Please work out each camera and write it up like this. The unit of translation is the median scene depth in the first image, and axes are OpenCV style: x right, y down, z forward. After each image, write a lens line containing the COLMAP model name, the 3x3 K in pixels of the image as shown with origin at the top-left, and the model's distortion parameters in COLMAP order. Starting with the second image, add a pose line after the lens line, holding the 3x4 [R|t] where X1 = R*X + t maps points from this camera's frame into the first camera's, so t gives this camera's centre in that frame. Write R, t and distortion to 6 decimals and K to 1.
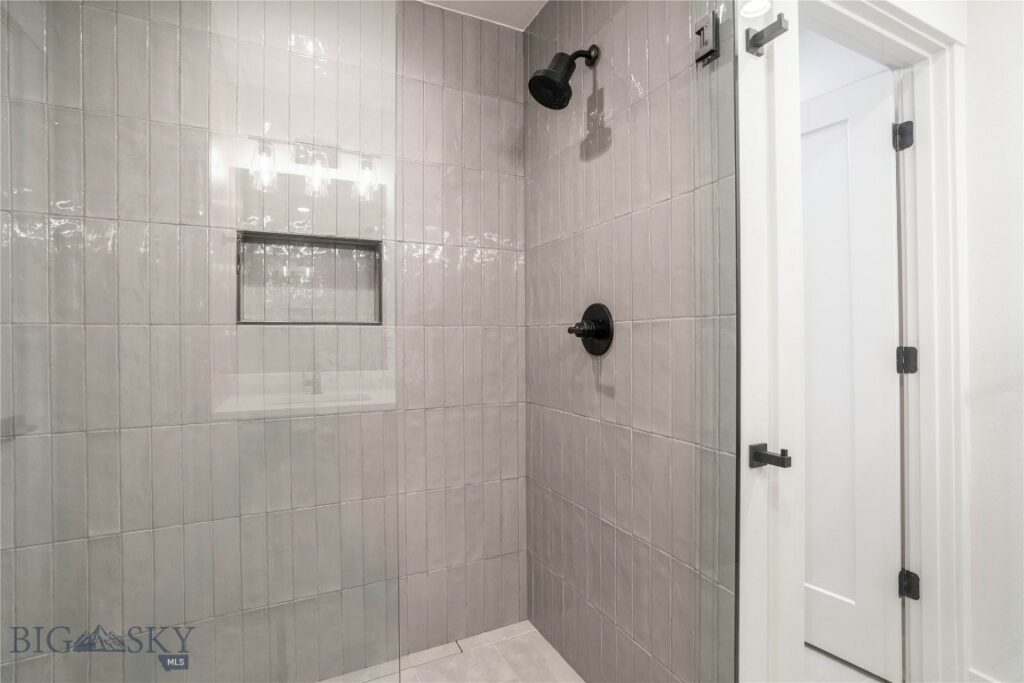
lens RADIAL K [[451.2, 0, 512.0], [0, 451.2, 341.5], [0, 0, 1]] dist [-0.001067, -0.000108]
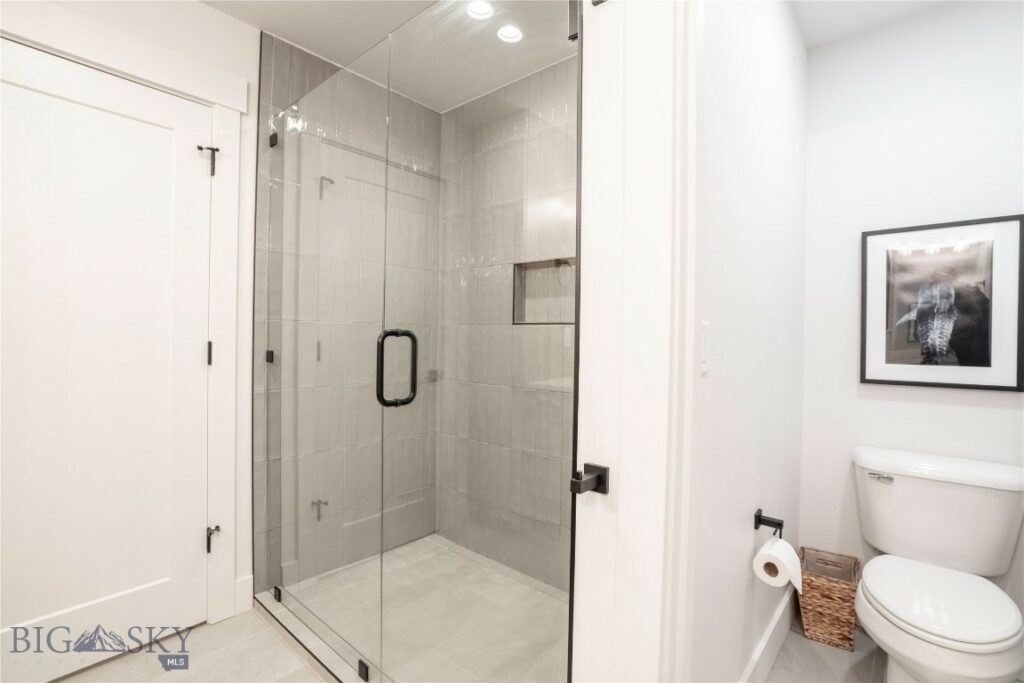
lens RADIAL K [[468.9, 0, 512.0], [0, 468.9, 341.5], [0, 0, 1]] dist [0.000294, 0.000007]
pose [[0.403369, 0.026948, -0.914640, 0.849909], [-0.011106, 0.999637, 0.024555, -0.020307], [0.914970, 0.000253, 0.403522, 0.340871]]
